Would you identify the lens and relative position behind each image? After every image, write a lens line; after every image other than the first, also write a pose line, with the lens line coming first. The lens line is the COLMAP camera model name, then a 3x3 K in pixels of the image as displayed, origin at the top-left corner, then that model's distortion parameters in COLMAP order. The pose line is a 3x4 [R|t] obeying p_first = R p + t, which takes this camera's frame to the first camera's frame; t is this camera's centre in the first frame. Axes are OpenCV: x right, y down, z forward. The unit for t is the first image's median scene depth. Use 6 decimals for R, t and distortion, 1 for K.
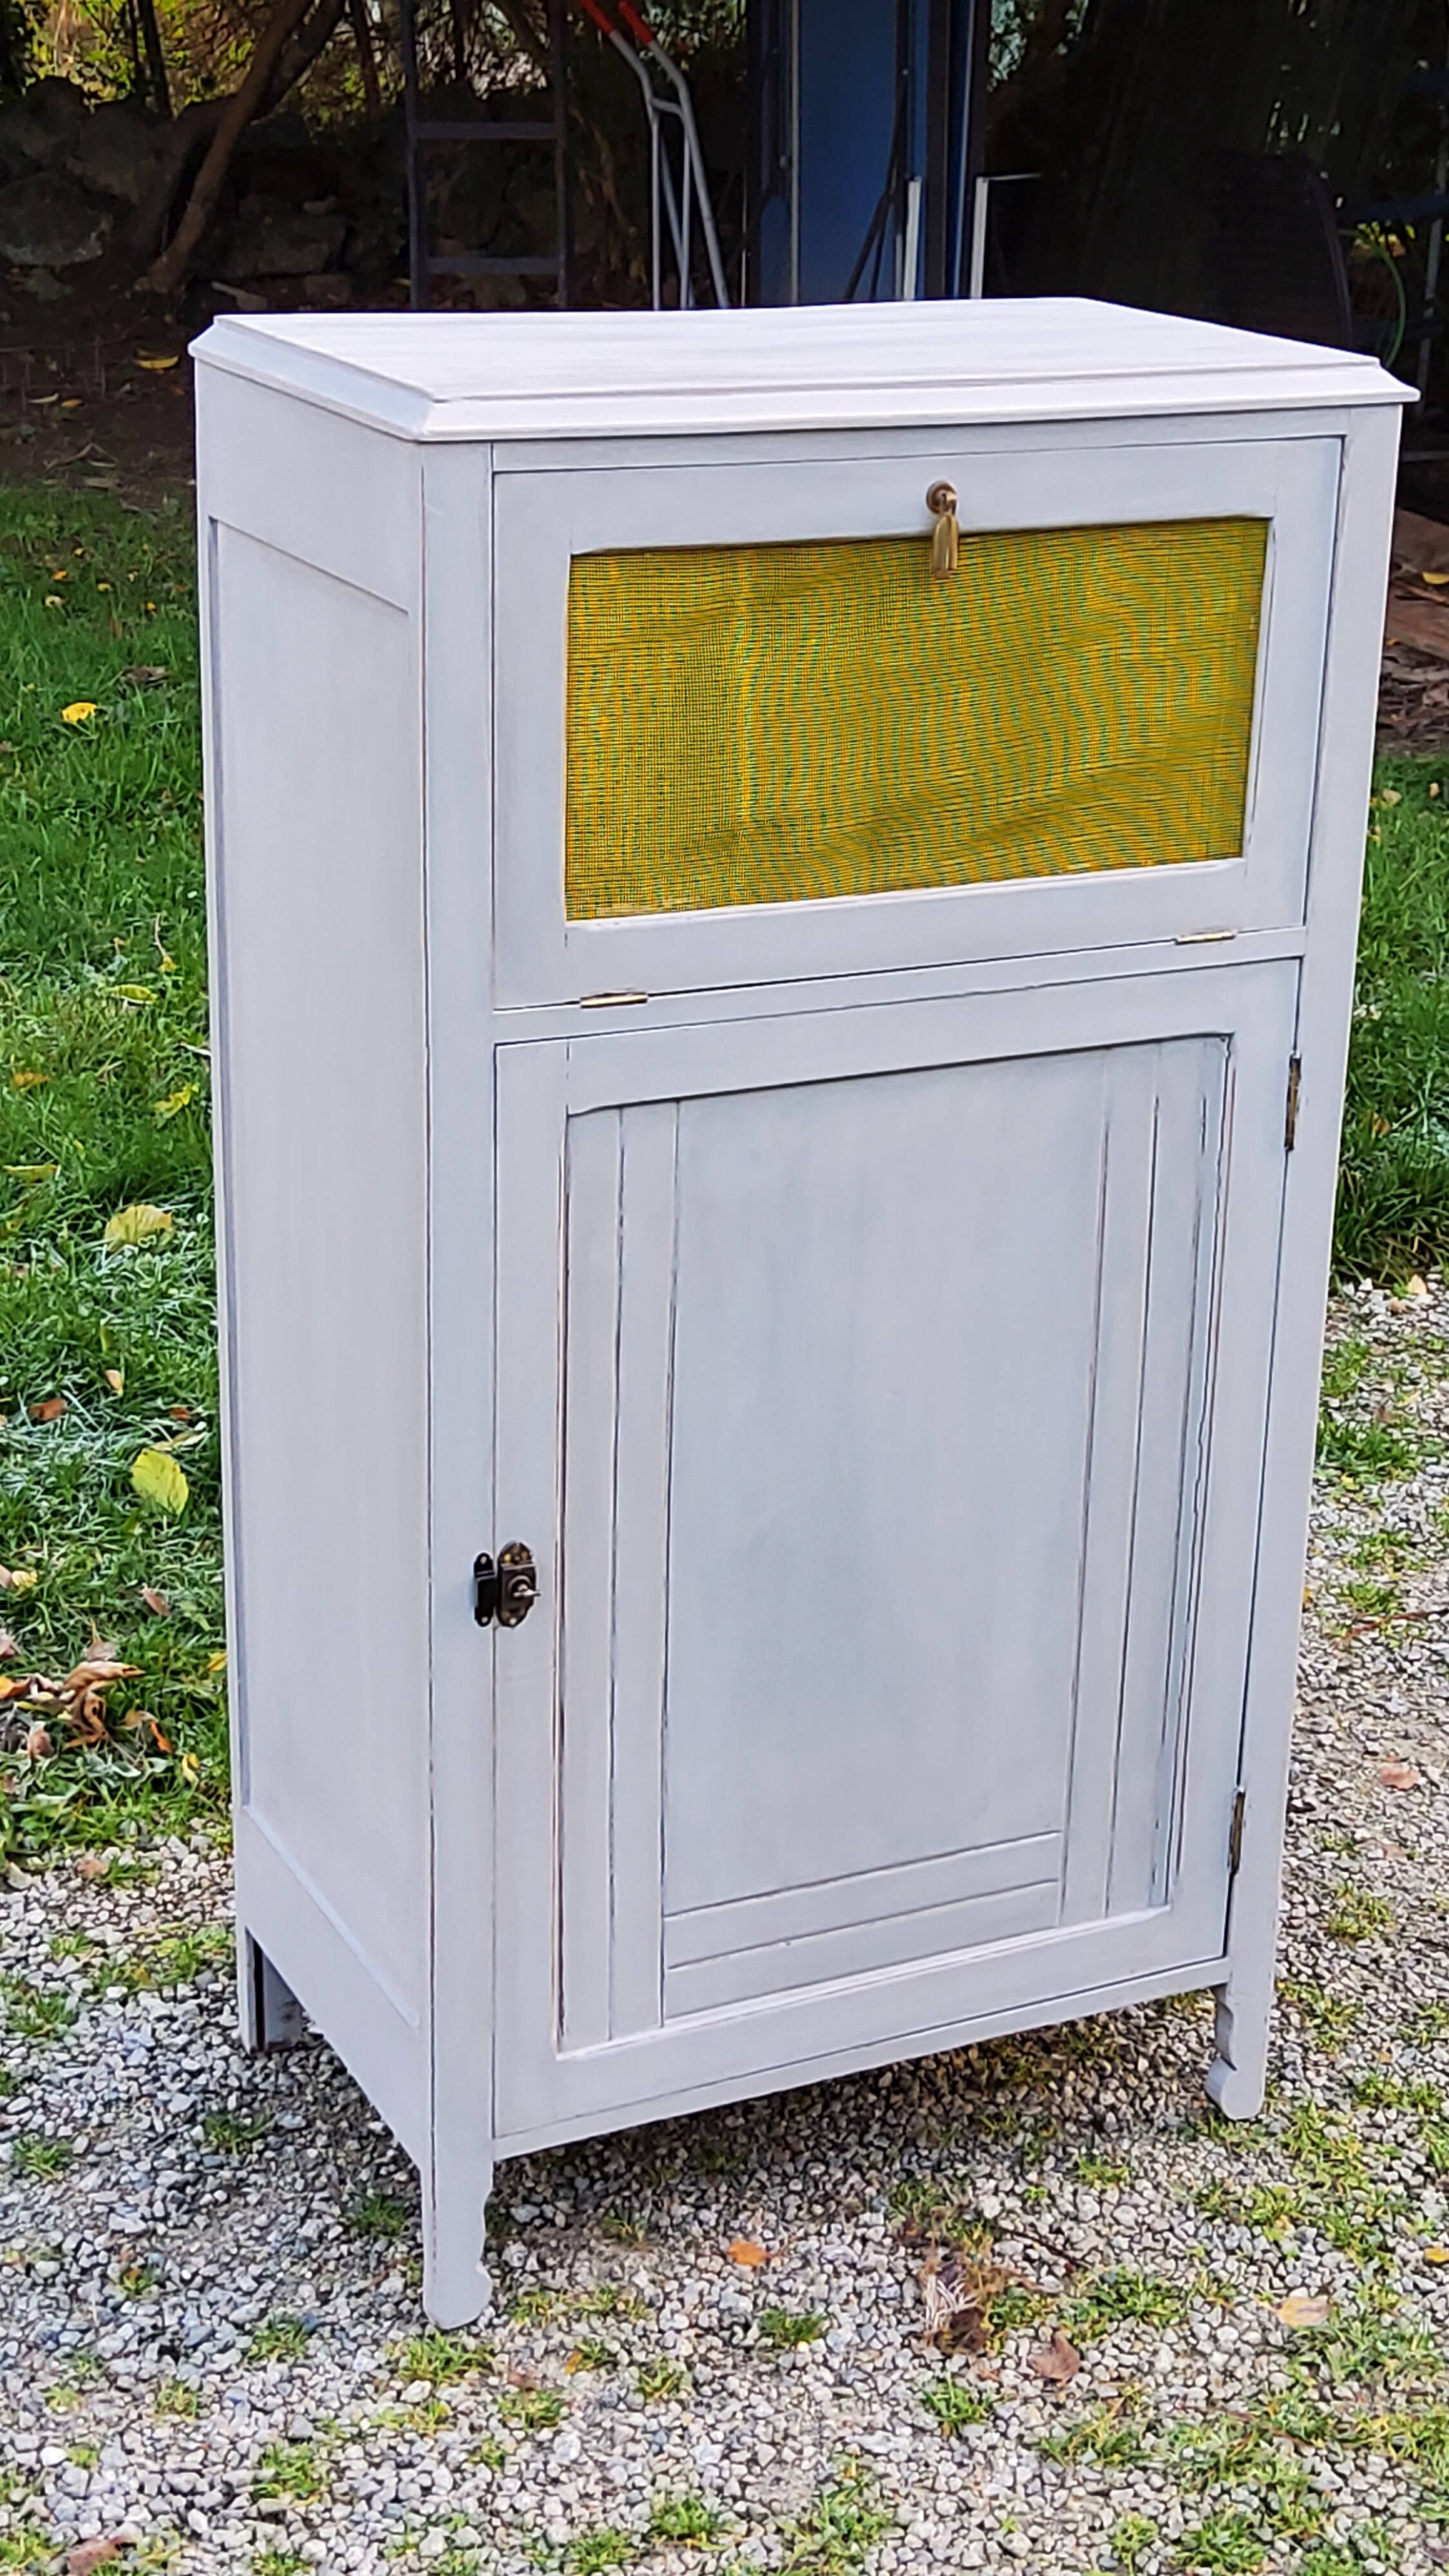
lens RADIAL K [[3806.9, 0, 738.4], [0, 3806.9, 1265.7], [0, 0, 1]] dist [0.203600, -0.599057]
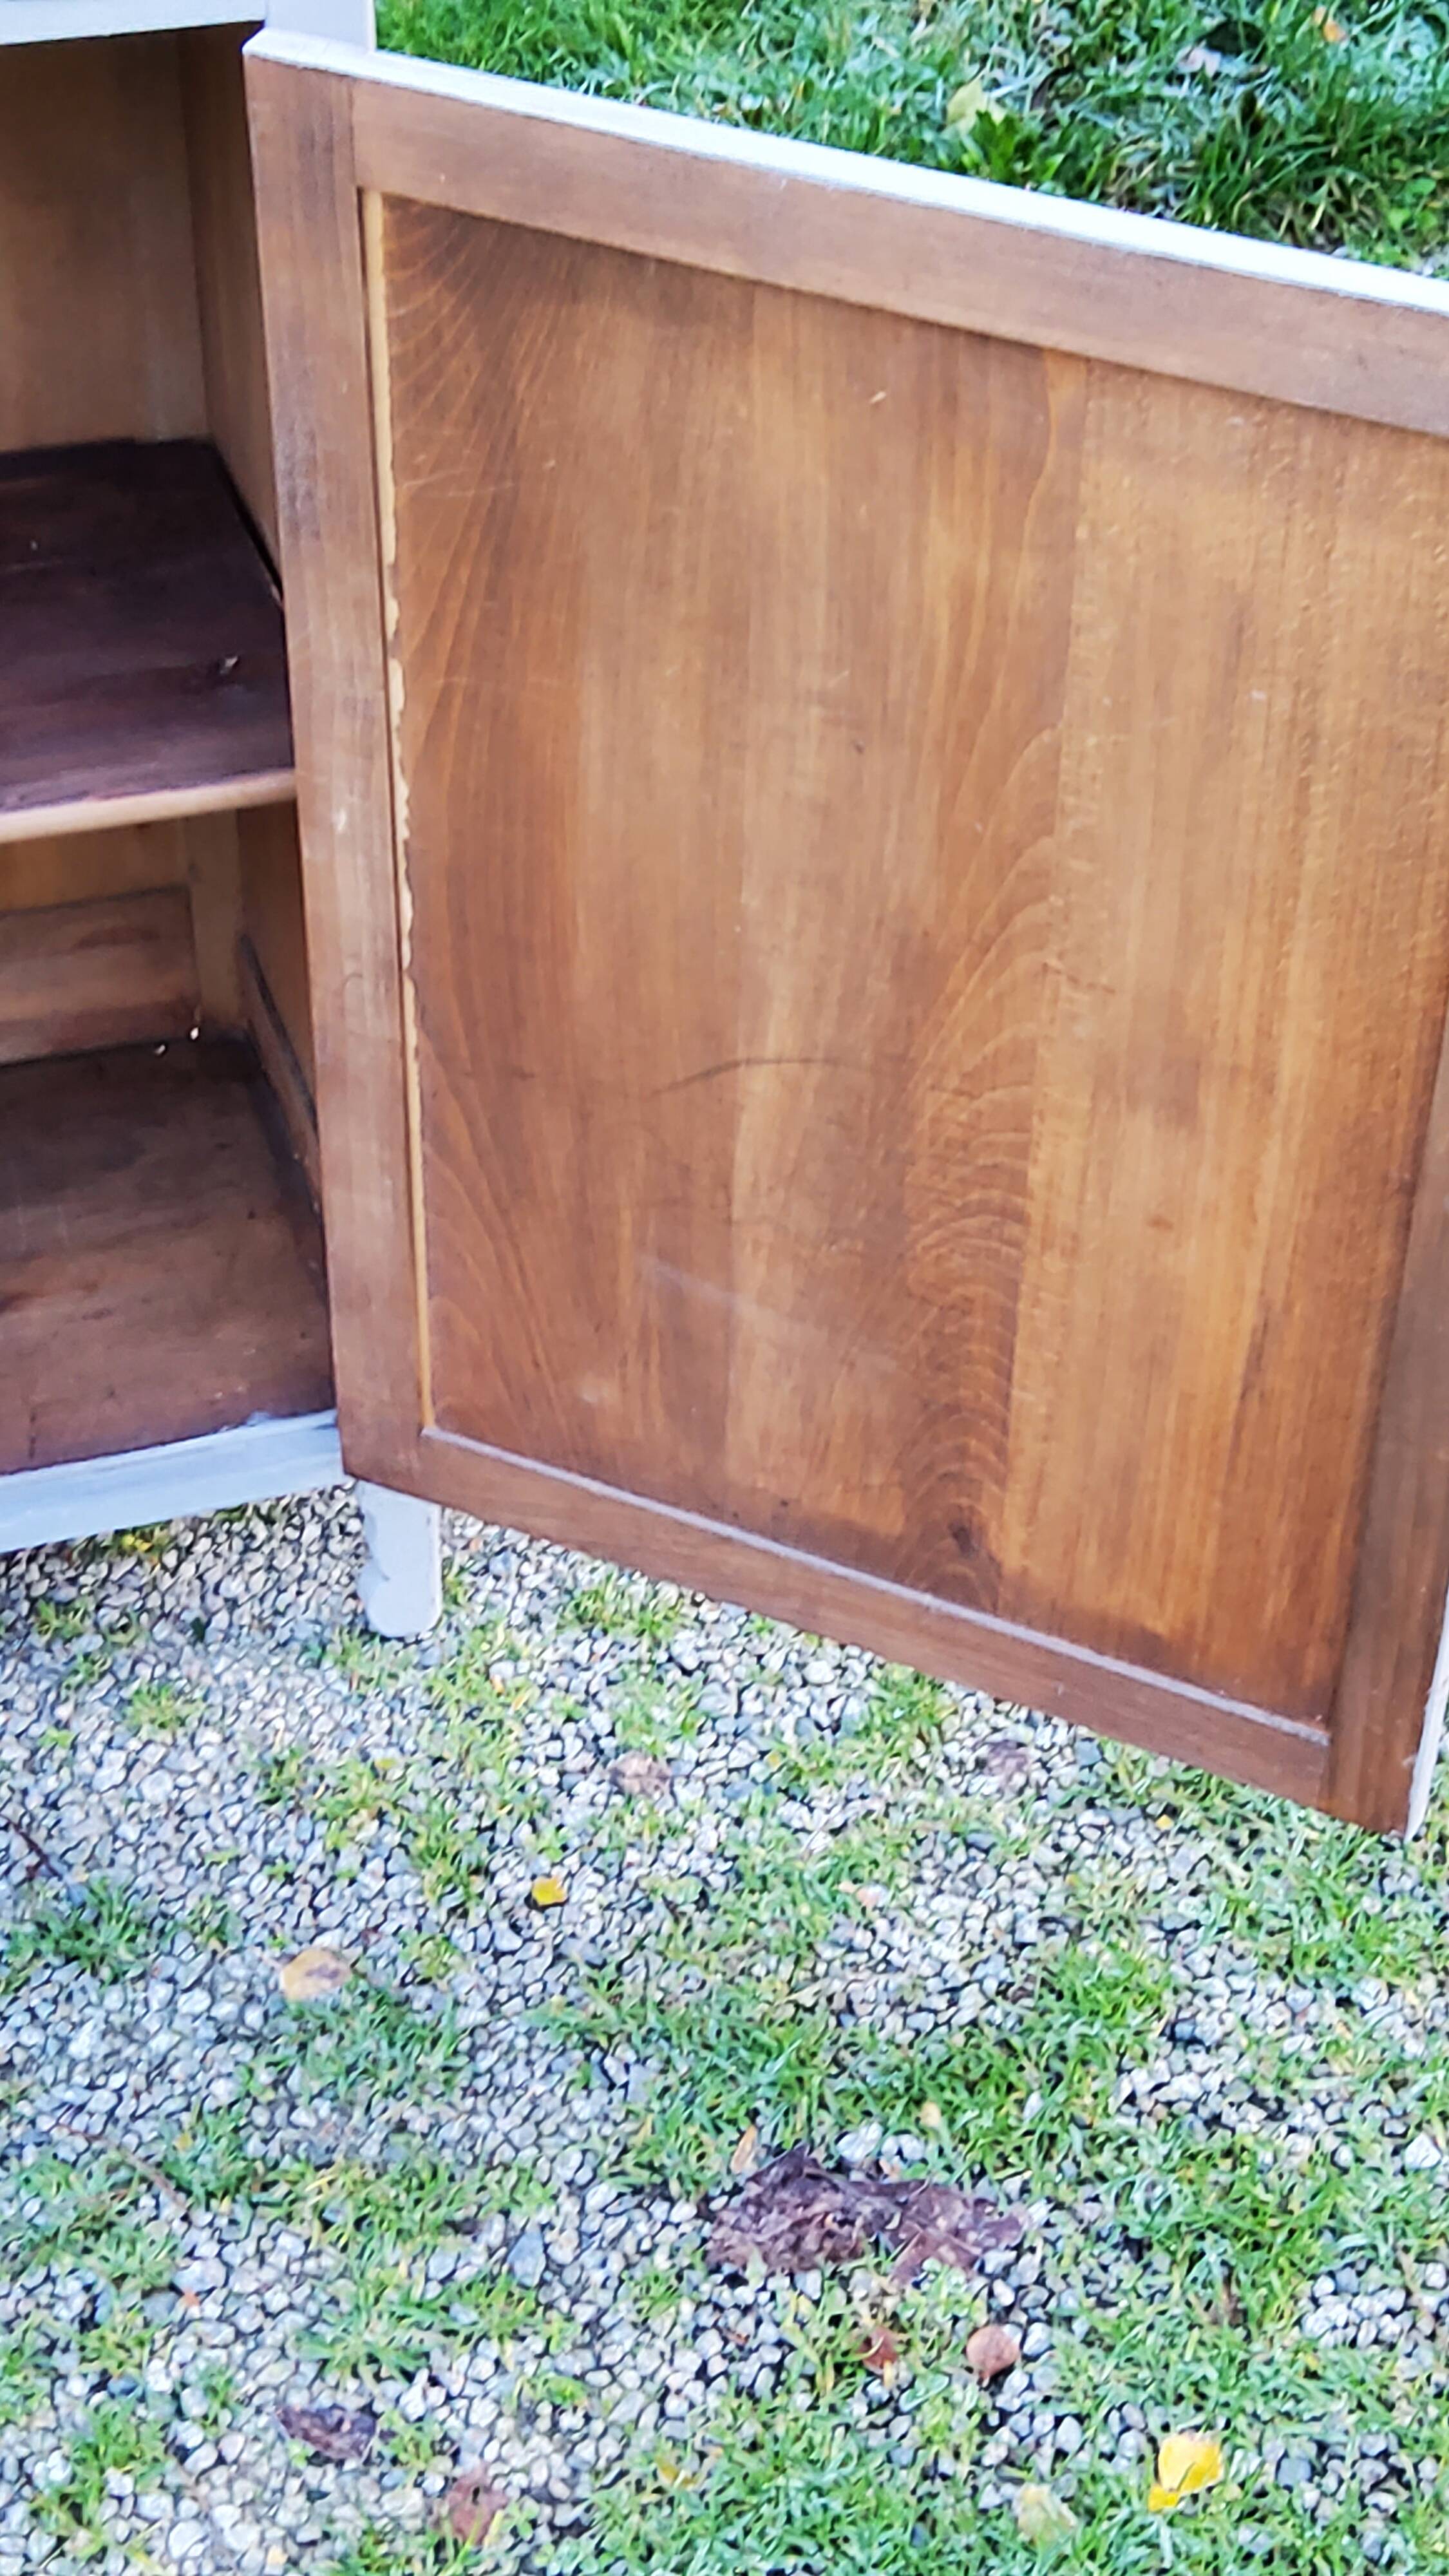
lens RADIAL K [[3787.3, 0, 737.7], [0, 3787.3, 1278.9], [0, 0, 1]] dist [0.205406, -0.613395]
pose [[0.989414, 0.089090, -0.114554, 0.286720], [-0.046291, 0.941895, 0.332702, -0.092030], [0.137538, -0.323878, 0.936048, 0.369143]]
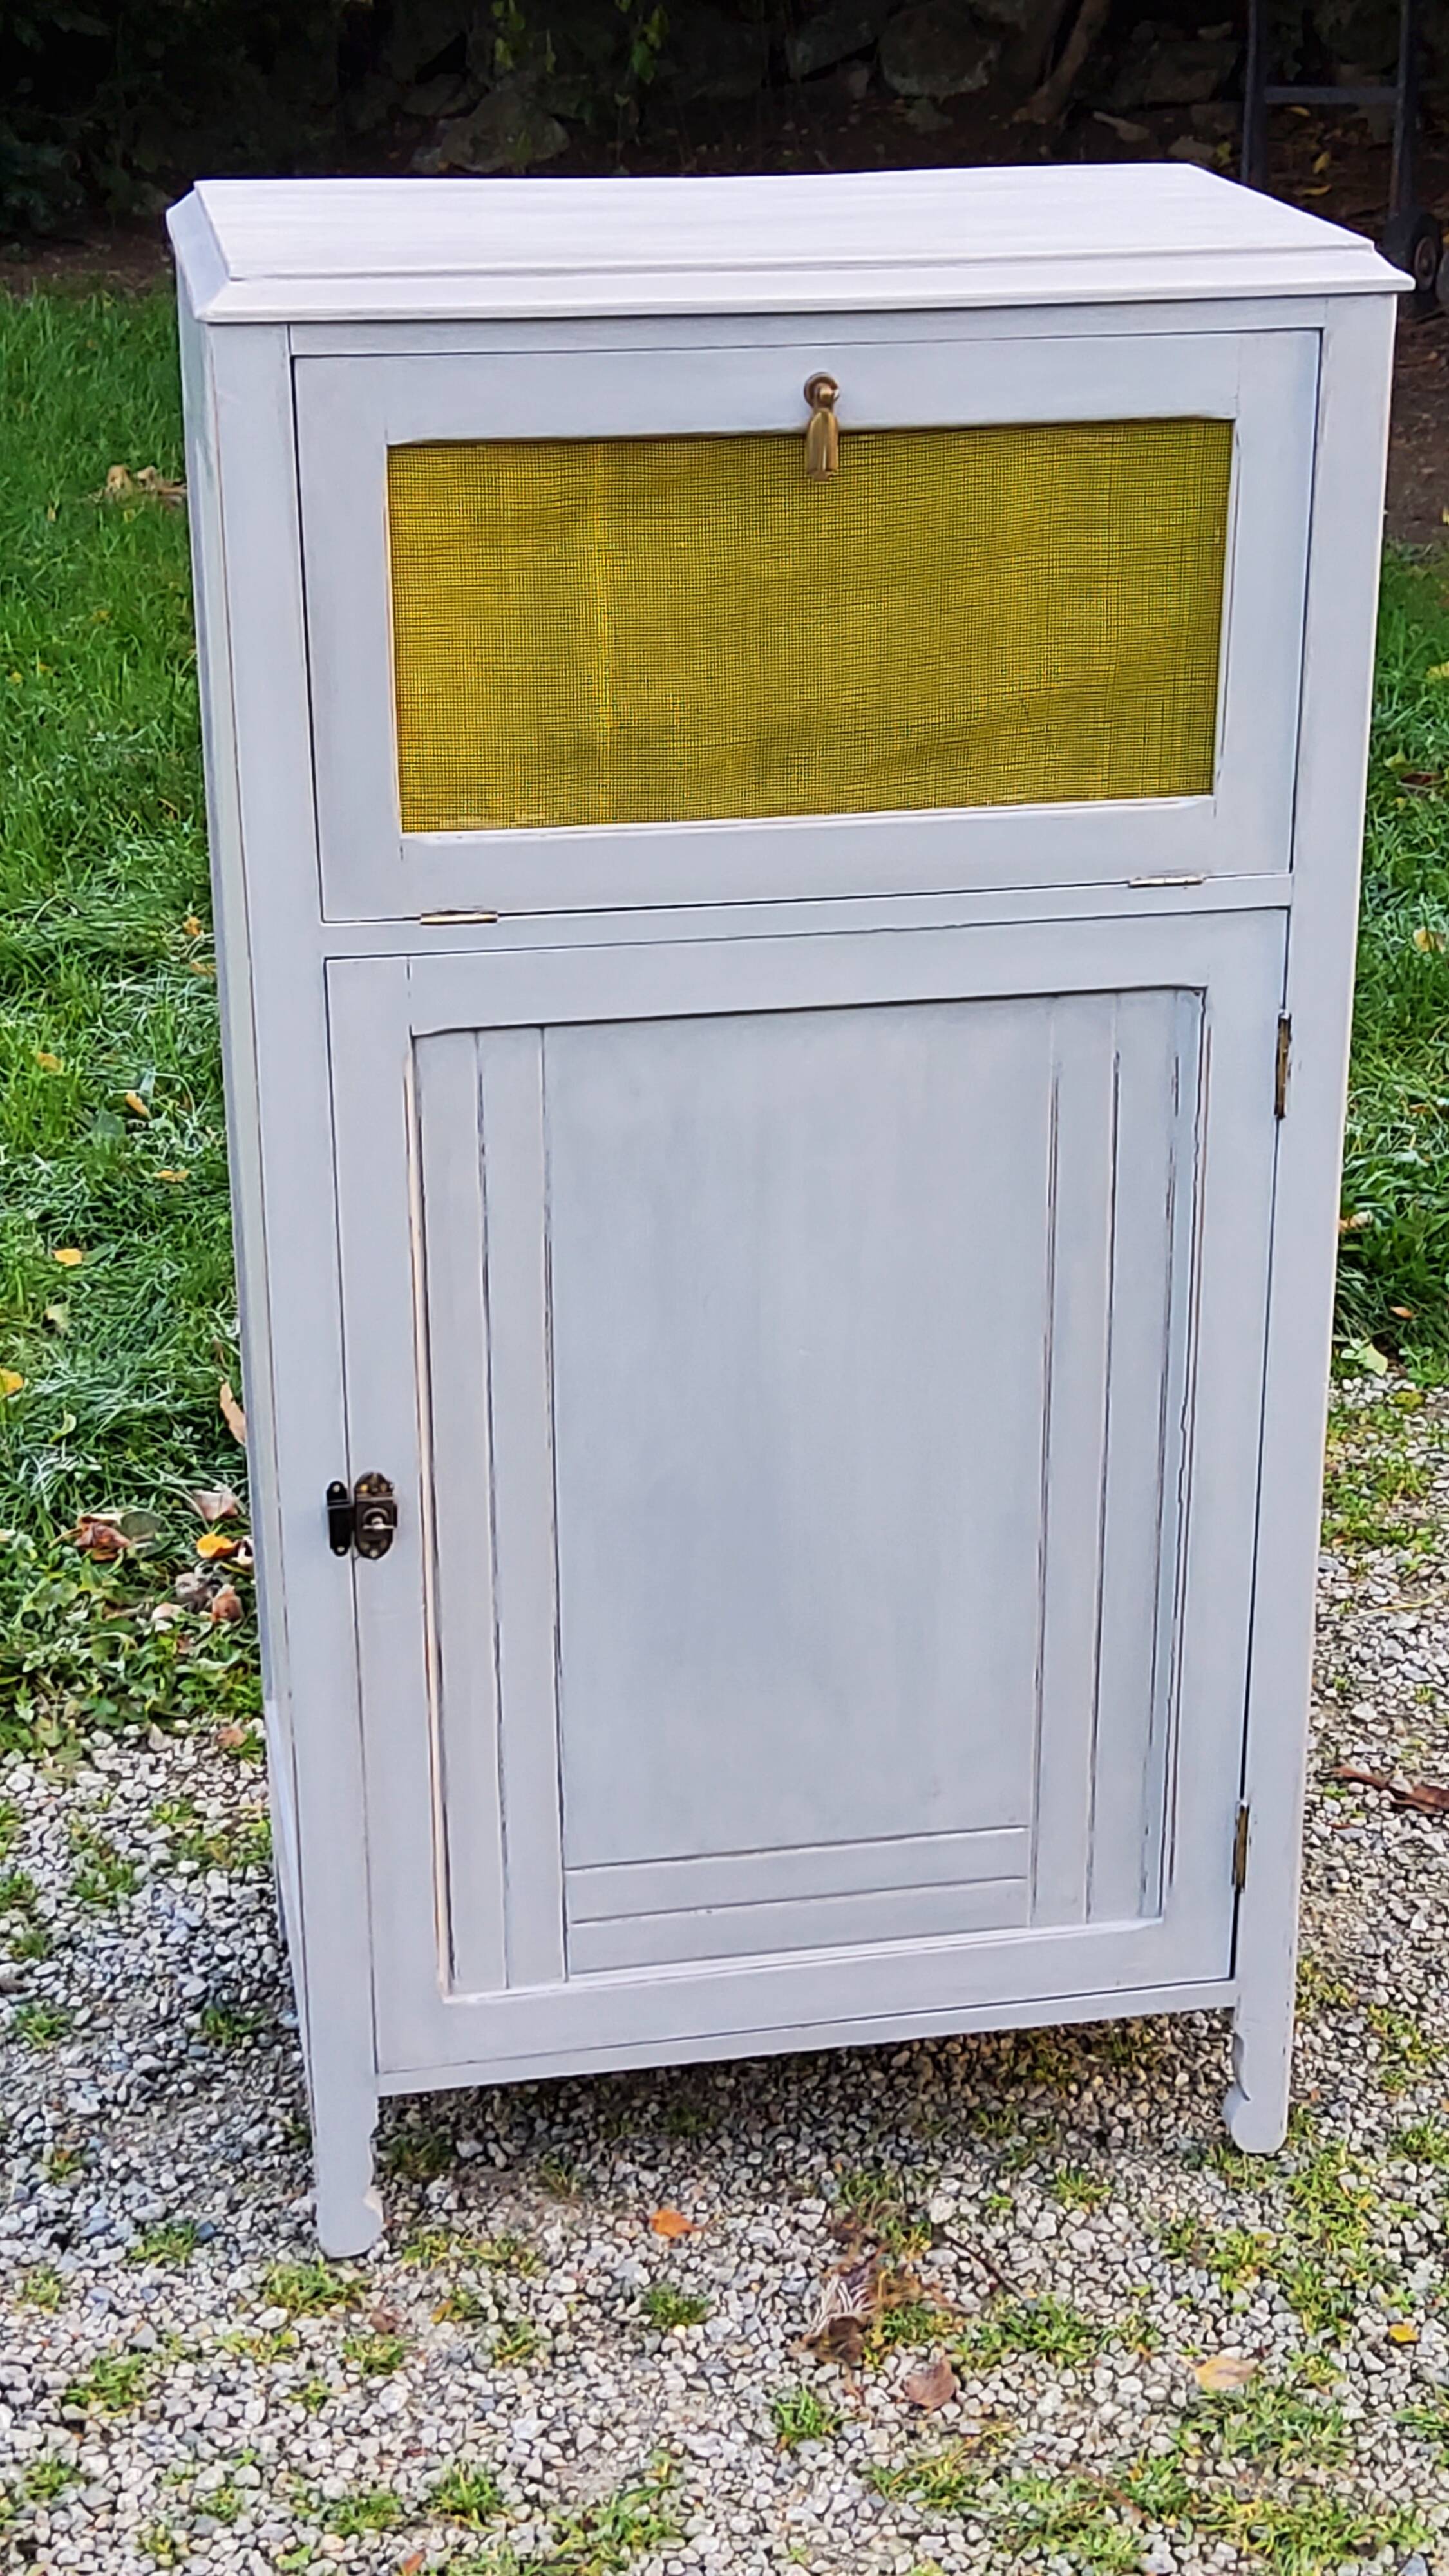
lens RADIAL K [[3806.9, 0, 738.4], [0, 3806.9, 1265.7], [0, 0, 1]] dist [0.203600, -0.599057]
pose [[0.963077, 0.079655, -0.257172, 0.243378], [-0.068624, 0.996307, 0.051603, -0.031647], [0.260333, -0.032049, 0.964987, 0.084657]]
